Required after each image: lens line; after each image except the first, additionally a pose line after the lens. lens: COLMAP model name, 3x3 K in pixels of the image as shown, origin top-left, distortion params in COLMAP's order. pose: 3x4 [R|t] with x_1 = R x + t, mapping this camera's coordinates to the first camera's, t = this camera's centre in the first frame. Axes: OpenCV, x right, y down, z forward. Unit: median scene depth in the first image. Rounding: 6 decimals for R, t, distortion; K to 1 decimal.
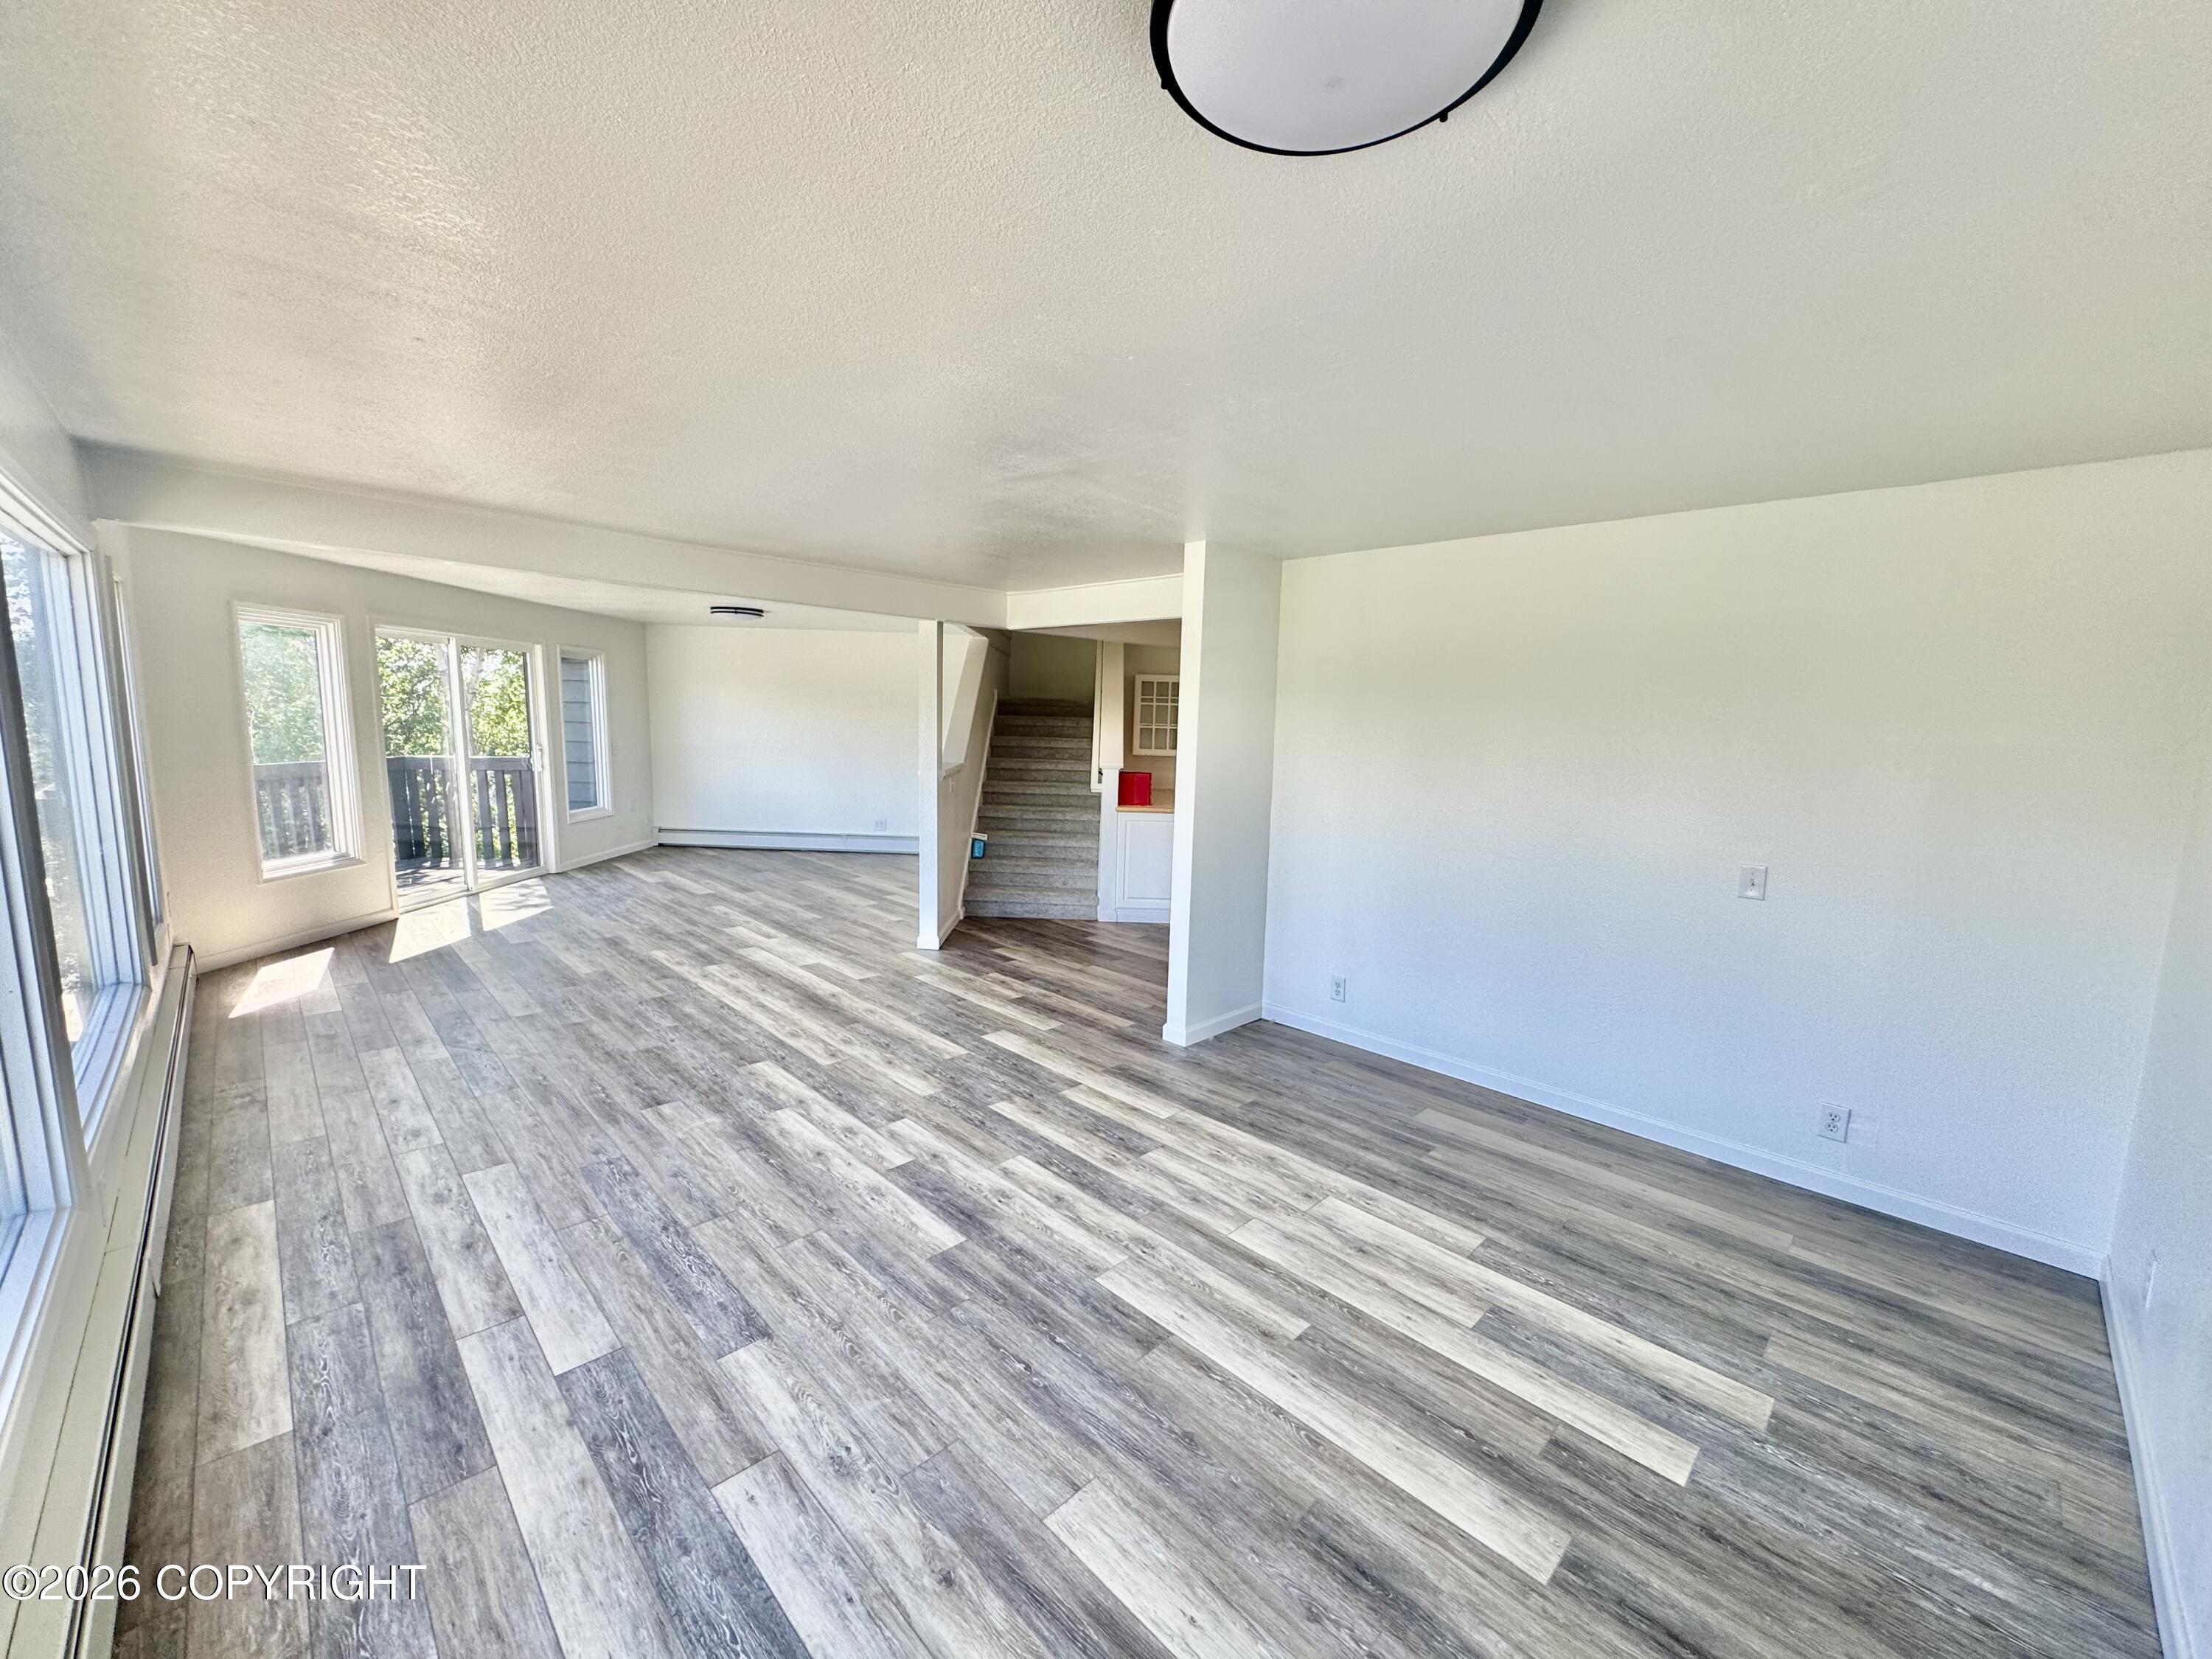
lens RADIAL K [[885.3, 0, 1107.1], [0, 885.3, 835.0], [0, 0, 1]] dist [-0.000268, -0.000018]
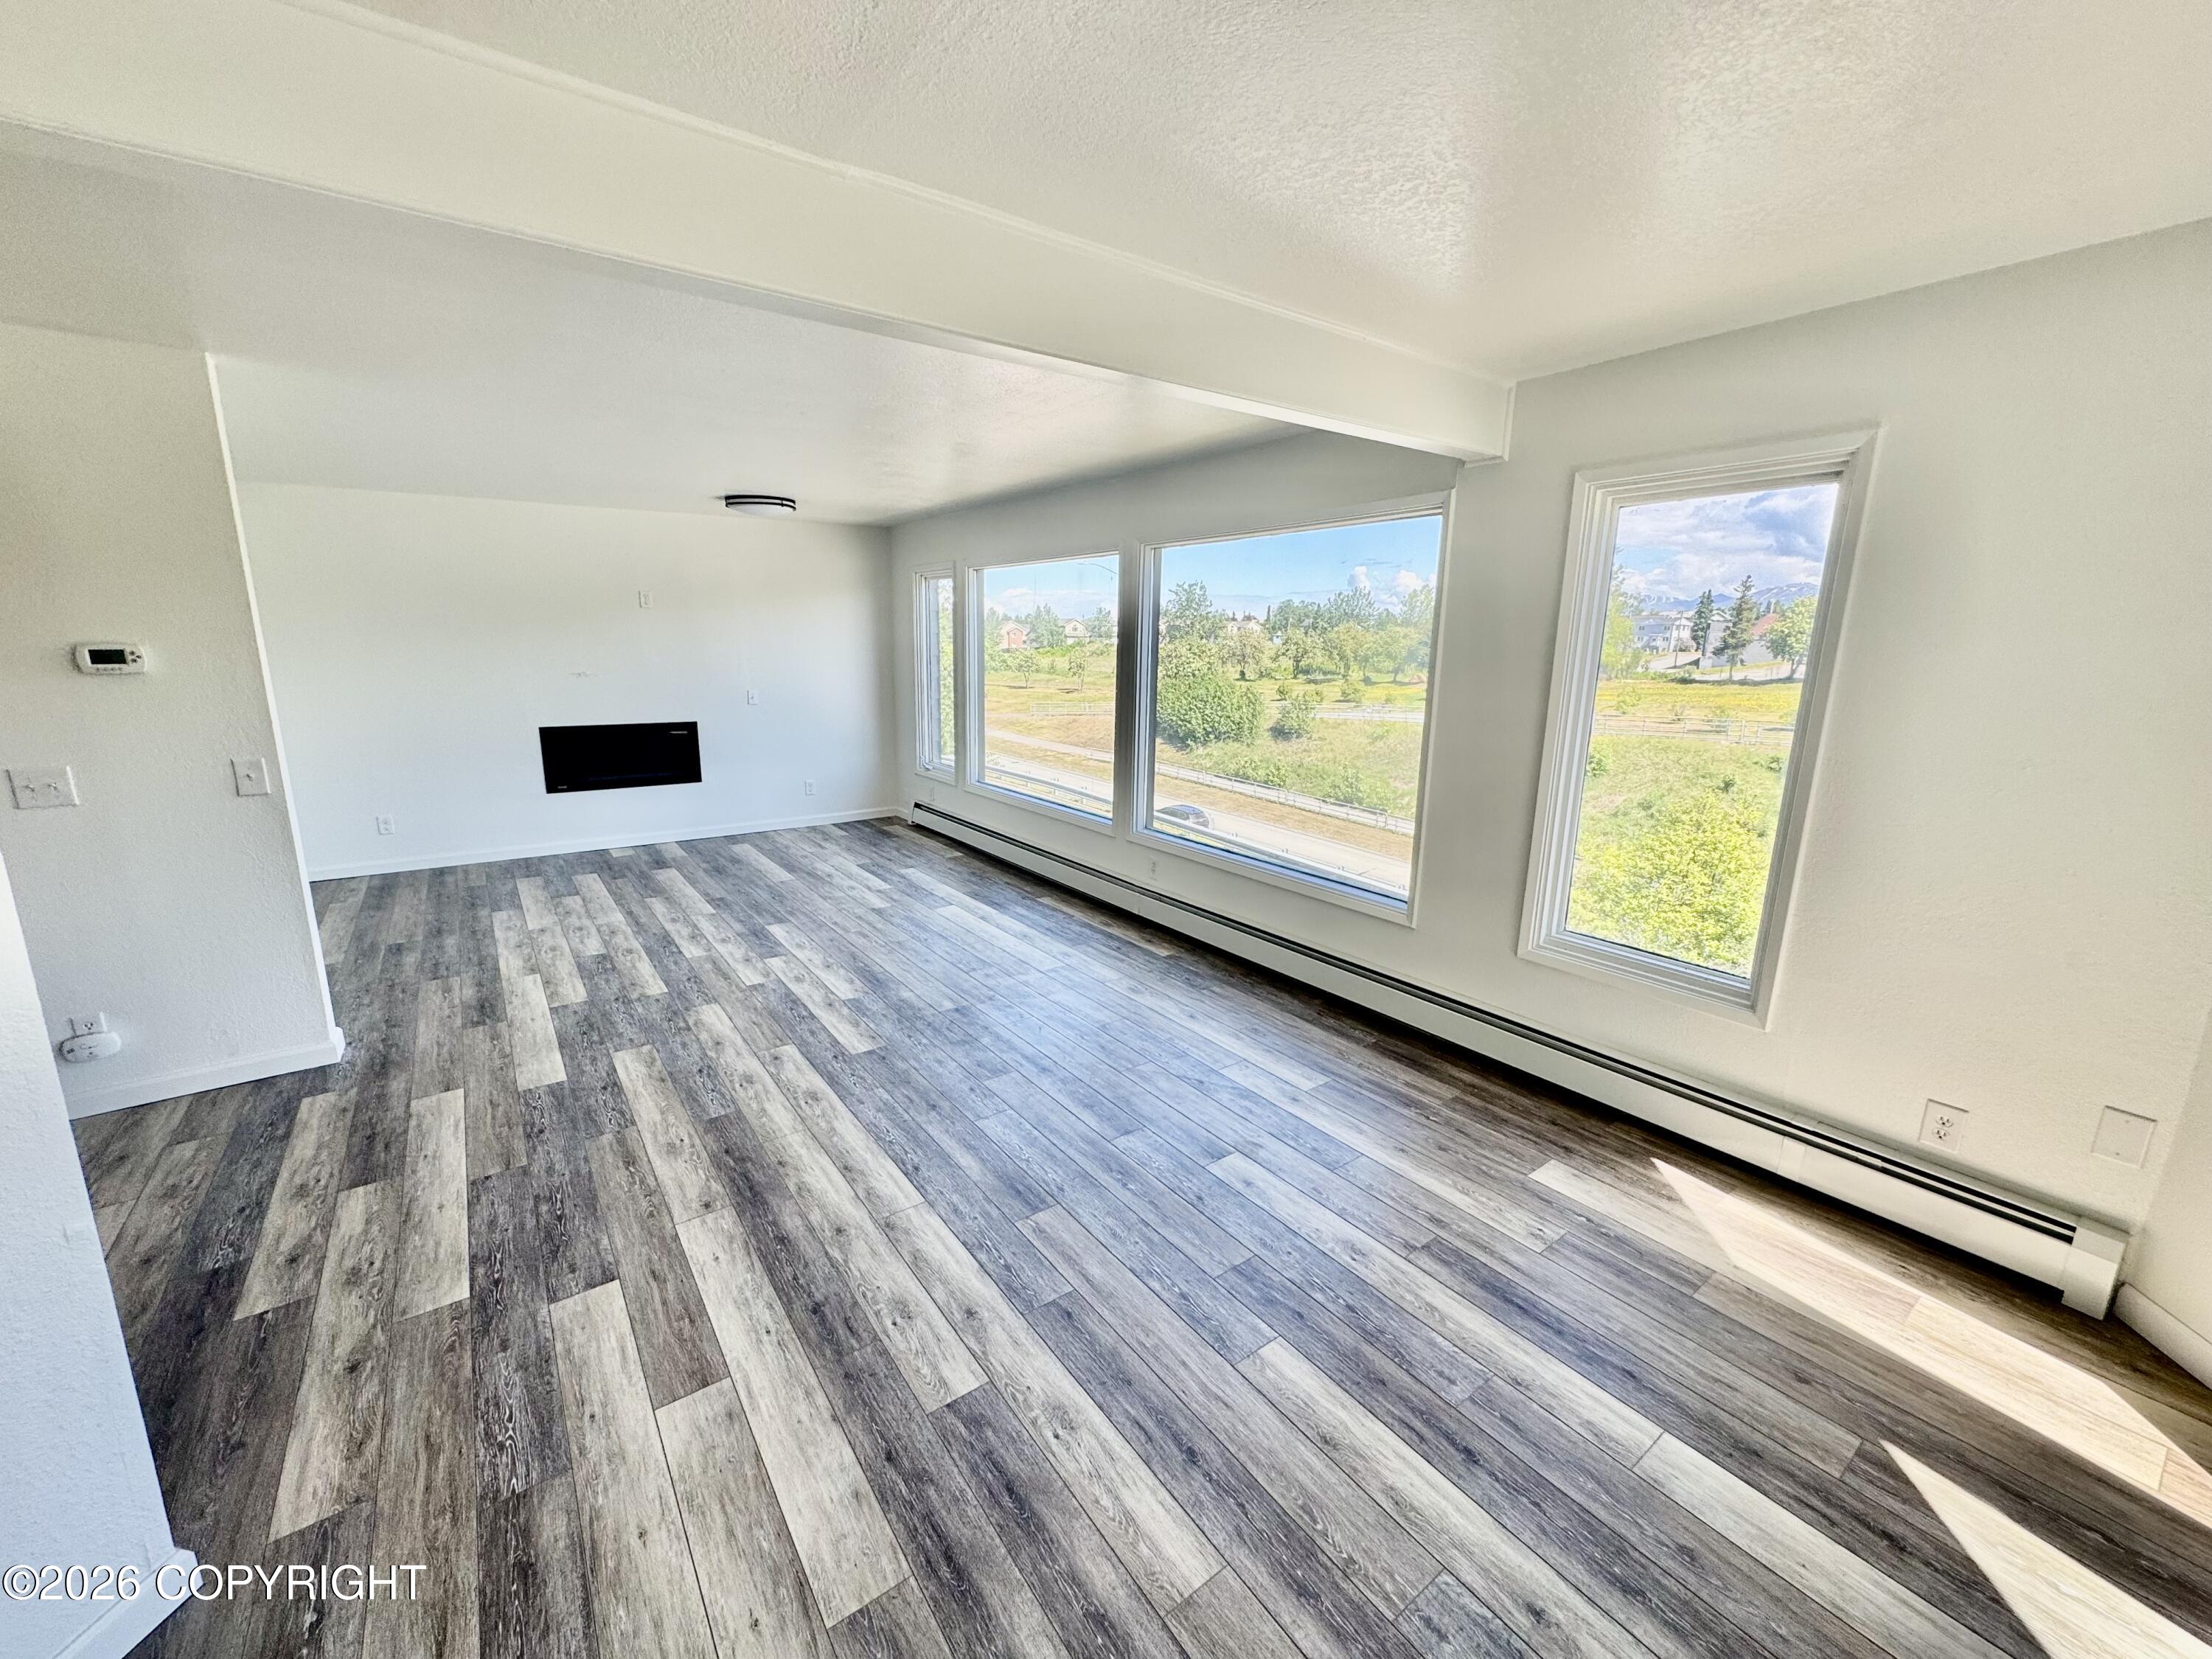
lens RADIAL K [[885.3, 0, 1105.7], [0, 885.3, 829.4], [0, 0, 1]] dist [-0.000268, -0.000018]
pose [[-0.988298, -0.068974, 0.136048, -0.760479], [-0.019072, 0.940800, 0.338424, -0.248692], [-0.151336, 0.331869, -0.931107, 1.770802]]
